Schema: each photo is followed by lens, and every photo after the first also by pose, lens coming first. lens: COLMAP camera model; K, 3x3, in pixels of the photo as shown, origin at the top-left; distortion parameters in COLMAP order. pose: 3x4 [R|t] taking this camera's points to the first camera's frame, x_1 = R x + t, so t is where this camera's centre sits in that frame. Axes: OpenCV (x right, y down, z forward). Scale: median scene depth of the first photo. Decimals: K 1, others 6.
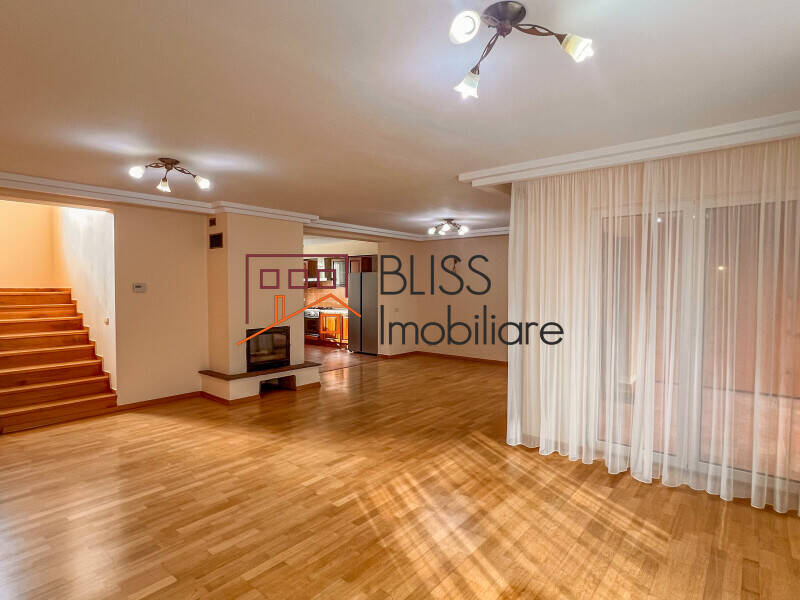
lens RADIAL K [[430.6, 0, 399.4], [0, 430.6, 302.1], [0, 0, 1]] dist [-0.000339, -0.000002]
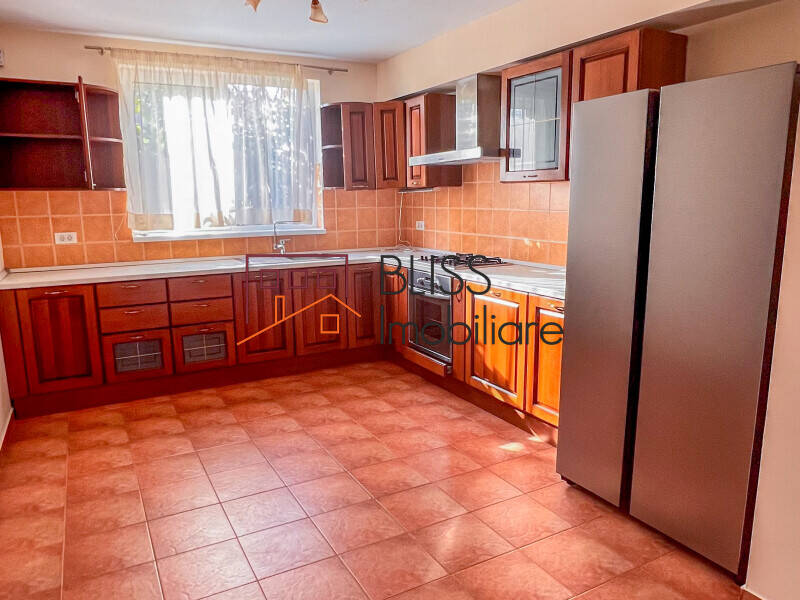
lens RADIAL K [[593.8, 0, 400.1], [0, 593.8, 298.8], [0, 0, 1]] dist [-0.001823, -0.000148]
pose [[0.926752, 0.051758, -0.372092, -0.080884], [0.006776, 0.988000, 0.154307, -0.022112], [0.375614, -0.145525, 0.915280, 0.665203]]
